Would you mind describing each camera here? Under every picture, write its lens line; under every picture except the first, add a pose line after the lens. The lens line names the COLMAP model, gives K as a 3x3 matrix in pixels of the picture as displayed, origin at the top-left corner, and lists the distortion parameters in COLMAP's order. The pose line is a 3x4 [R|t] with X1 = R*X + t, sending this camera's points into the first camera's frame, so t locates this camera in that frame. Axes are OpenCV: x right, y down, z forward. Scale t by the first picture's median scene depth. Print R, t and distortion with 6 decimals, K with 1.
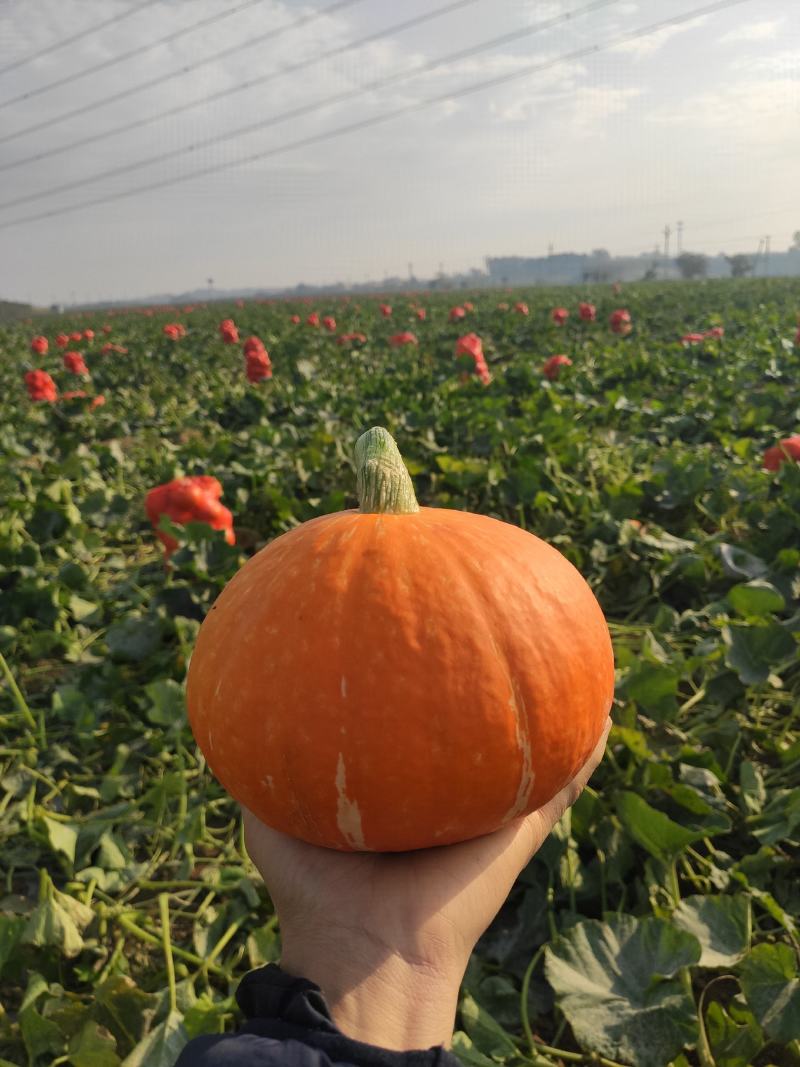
lens RADIAL K [[794.6, 0, 409.0], [0, 794.6, 535.7], [0, 0, 1]] dist [0.001251, -0.015625]
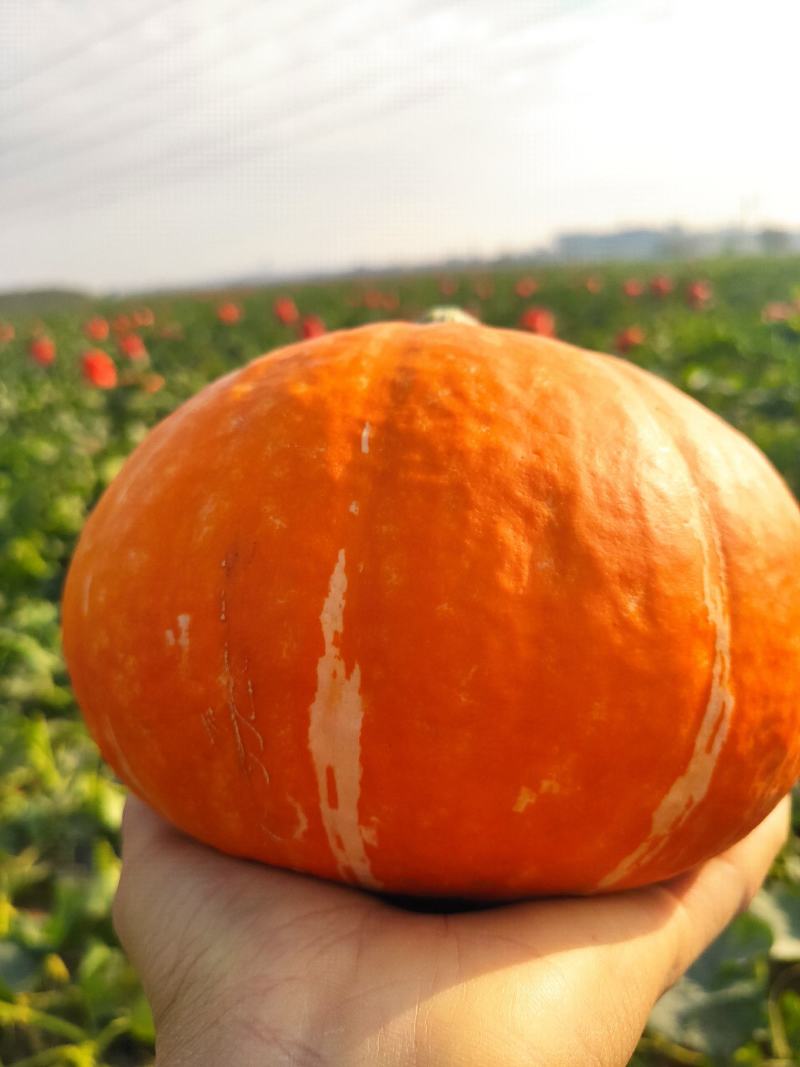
lens RADIAL K [[815.9, 0, 400.0], [0, 815.9, 533.5], [0, 0, 1]] dist [0.056470, -0.071245]
pose [[0.992795, 0.114211, -0.036243, -0.036902], [-0.119638, 0.928038, -0.352749, 0.447765], [-0.006653, 0.354544, 0.935016, 0.560346]]
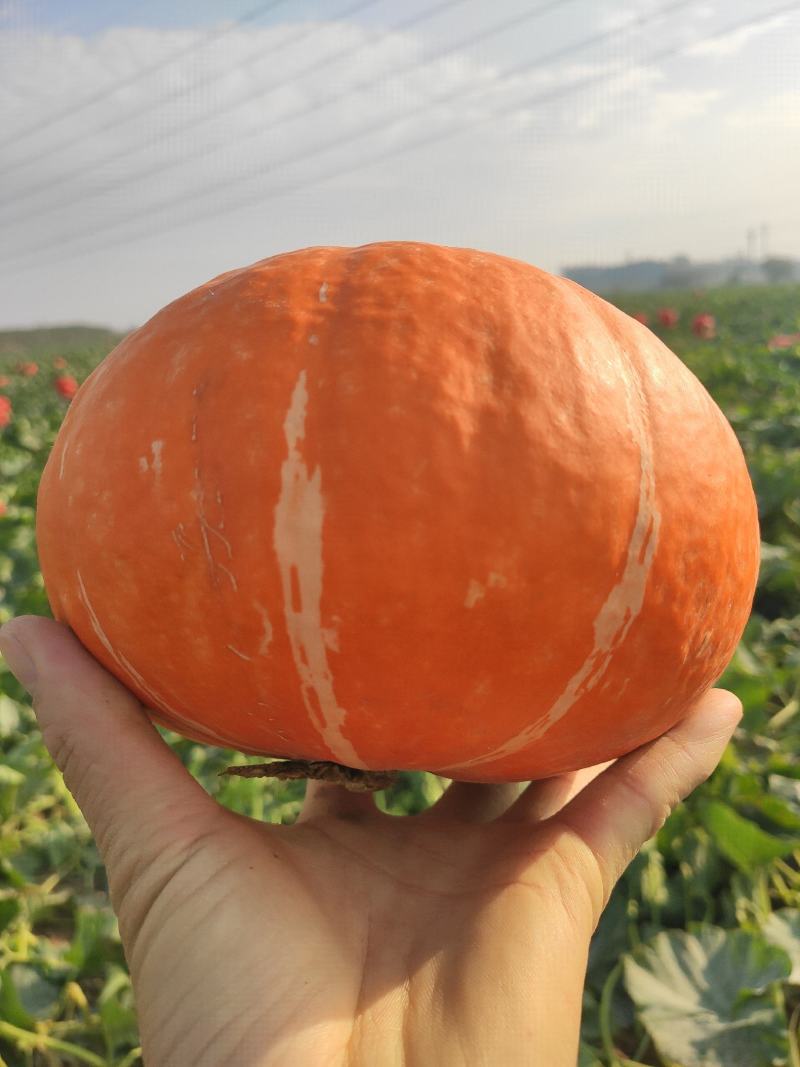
lens RADIAL K [[815.9, 0, 400.0], [0, 815.9, 533.5], [0, 0, 1]] dist [0.056470, -0.071245]
pose [[0.995896, 0.090395, -0.004385, -0.010808], [-0.081055, 0.869340, -0.487522, 0.649564], [-0.040258, 0.485877, 0.873100, 0.597382]]
